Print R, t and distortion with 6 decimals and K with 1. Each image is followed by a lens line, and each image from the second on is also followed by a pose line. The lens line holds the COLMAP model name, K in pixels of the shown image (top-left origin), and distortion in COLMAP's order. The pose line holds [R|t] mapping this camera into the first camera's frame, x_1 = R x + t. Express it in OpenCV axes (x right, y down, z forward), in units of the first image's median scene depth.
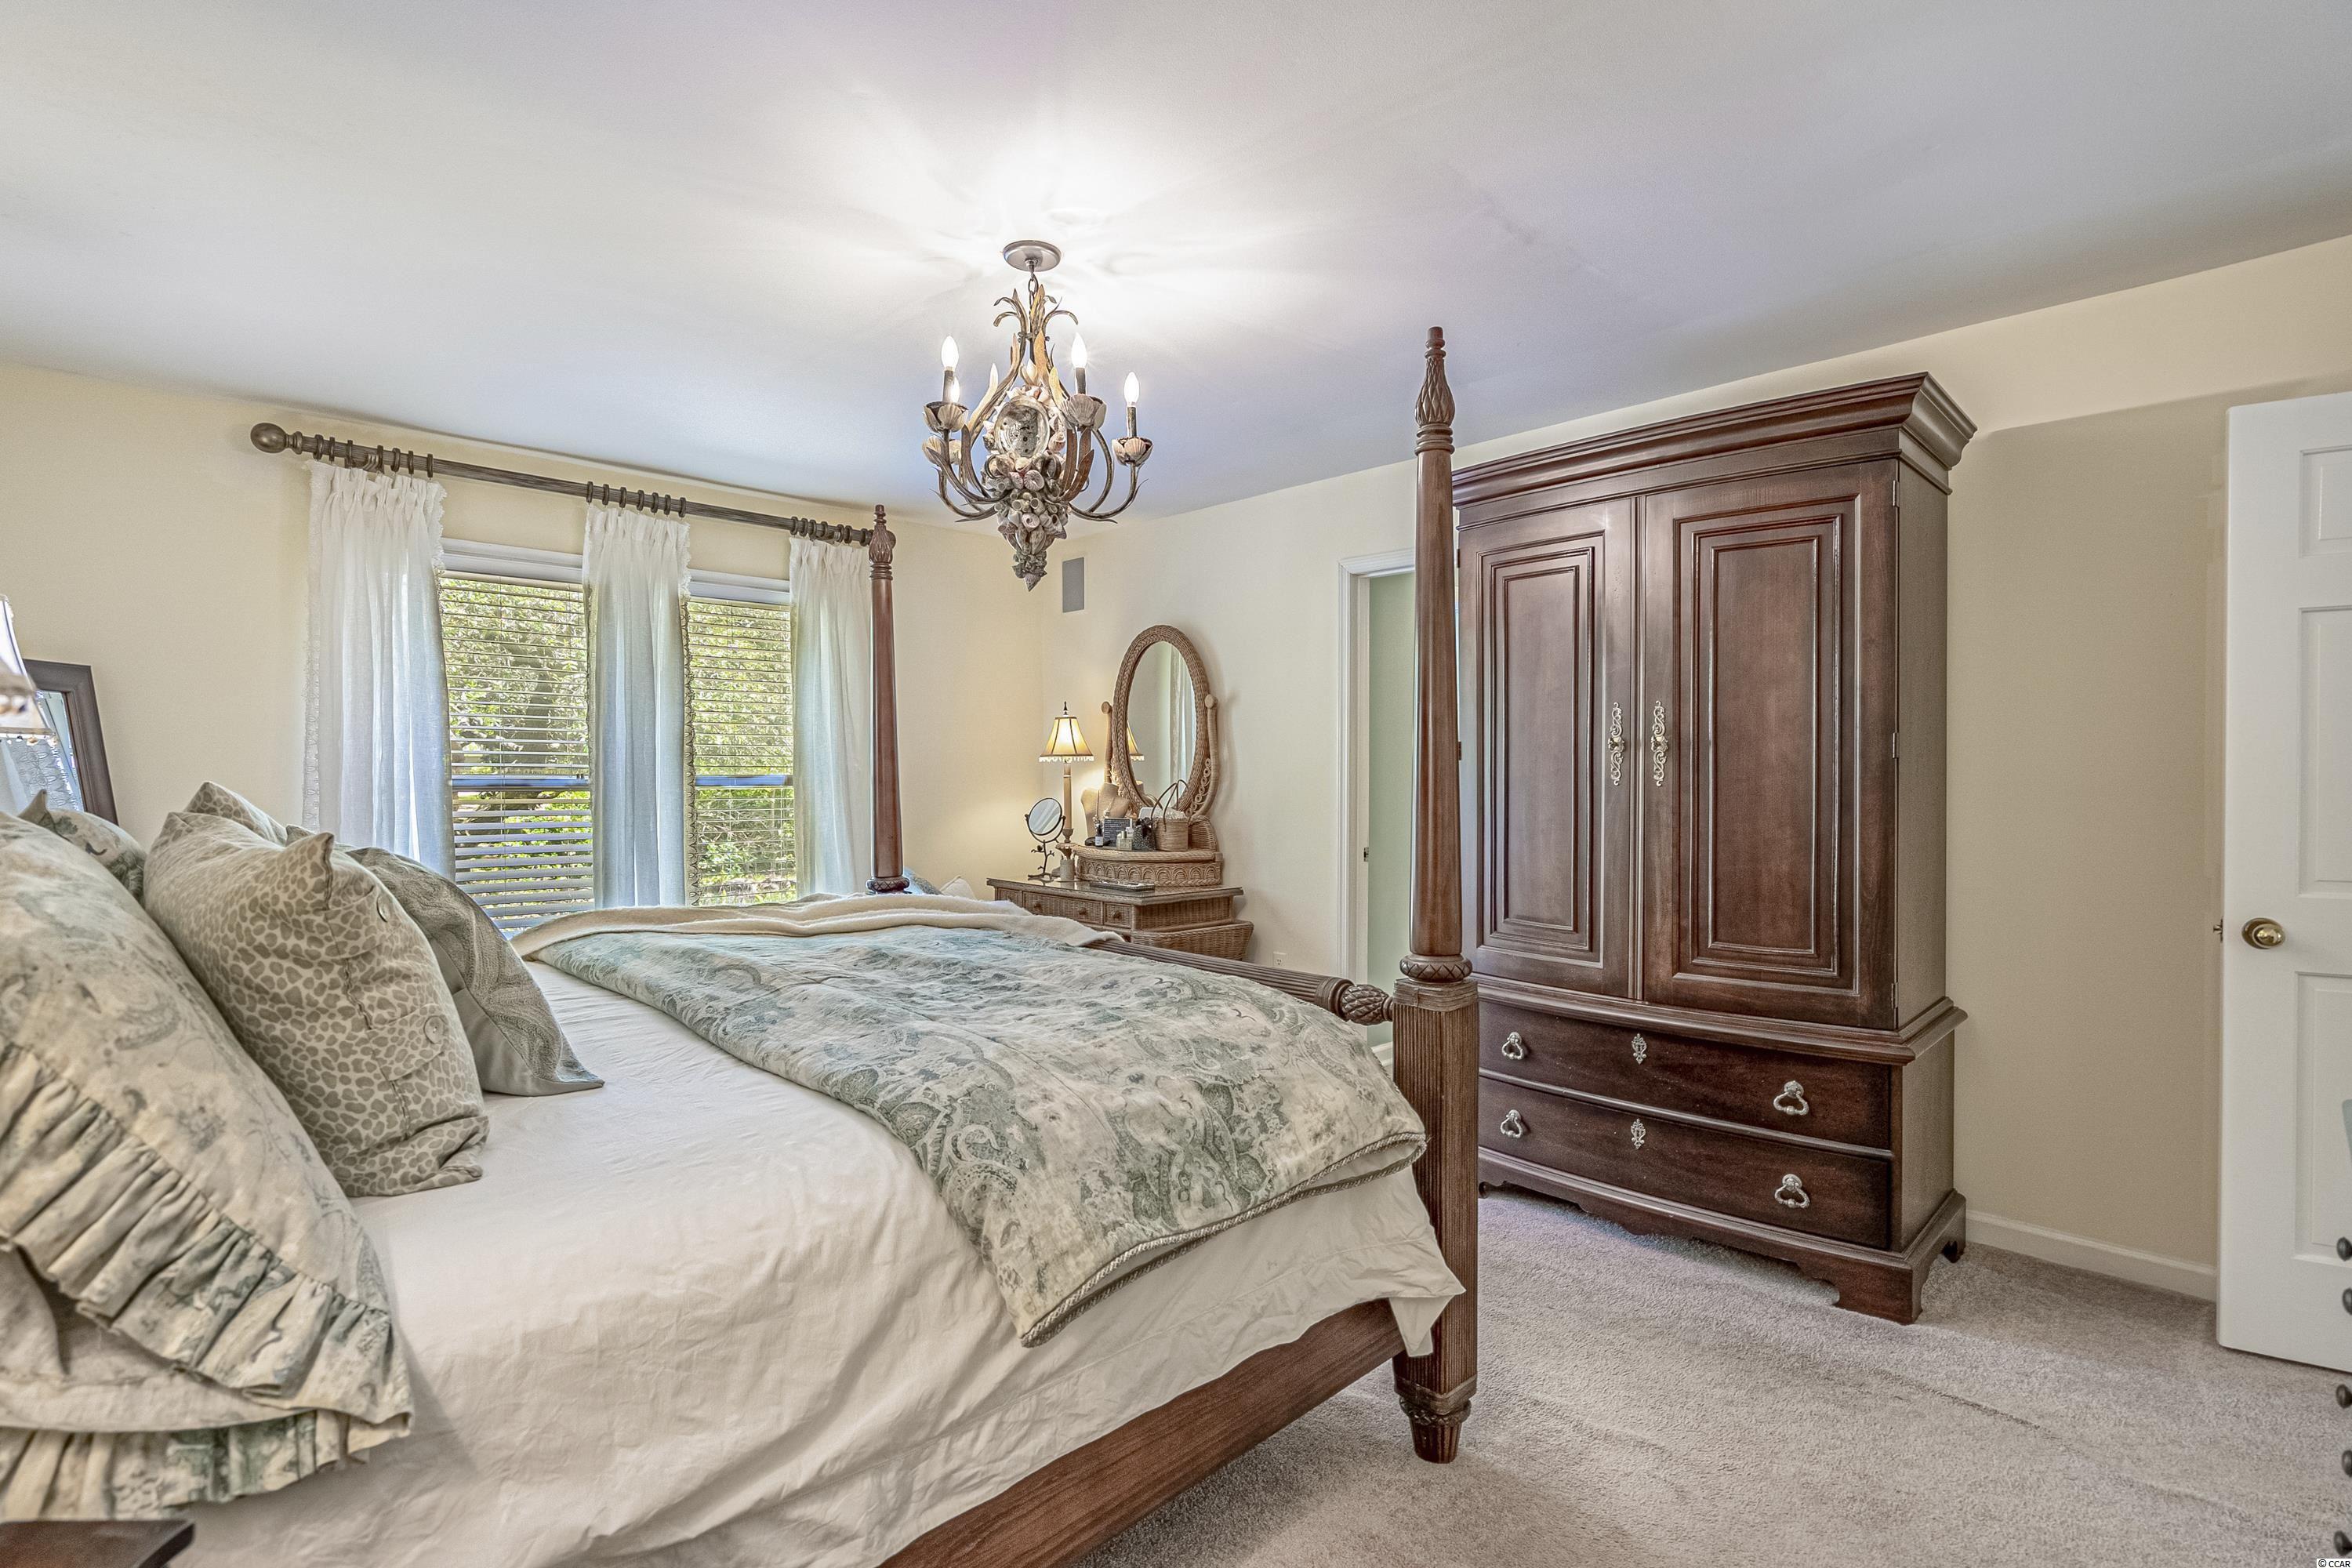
lens RADIAL K [[1100.5, 0, 1183.3], [0, 1100.5, 781.8], [0, 0, 1]] dist [0.002549, 0.000181]
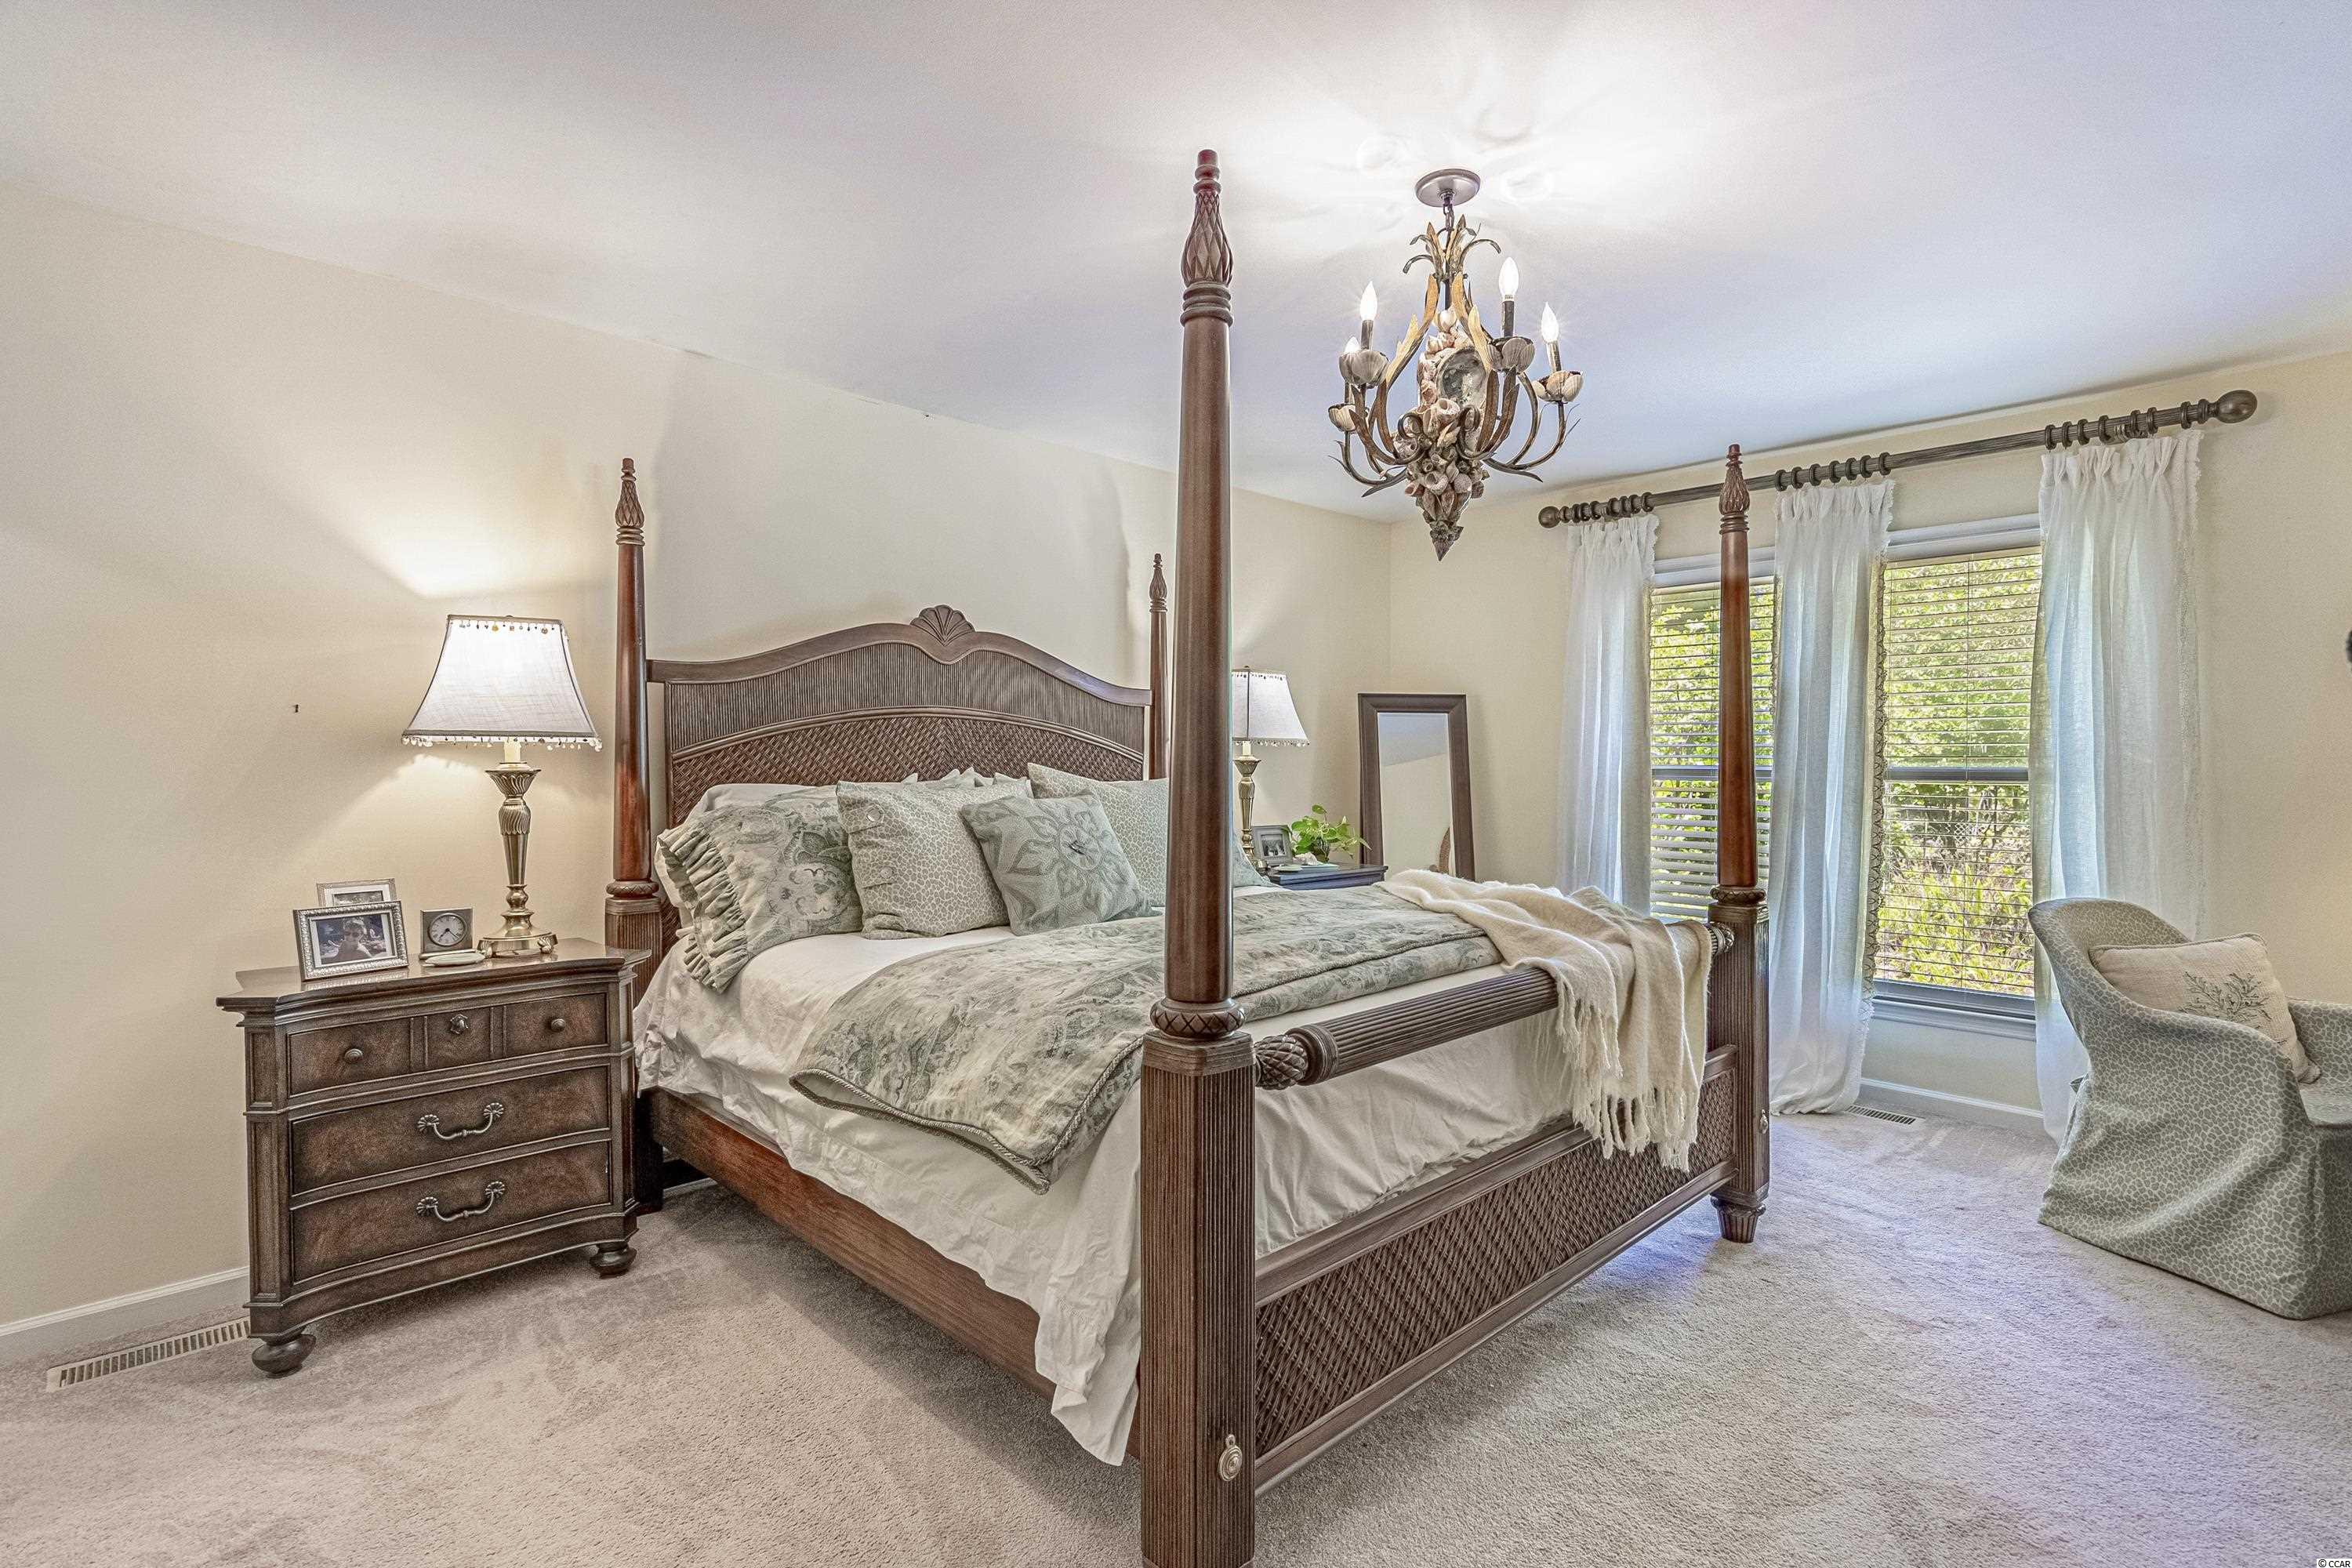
lens RADIAL K [[1100.5, 0, 1183.4], [0, 1100.5, 787.4], [0, 0, 1]] dist [0.002549, 0.000181]
pose [[0.012738, 0.022535, -0.999665, 0.496545], [-0.013473, 0.999659, 0.022363, -0.001972], [0.999828, 0.013184, 0.013037, 0.498321]]
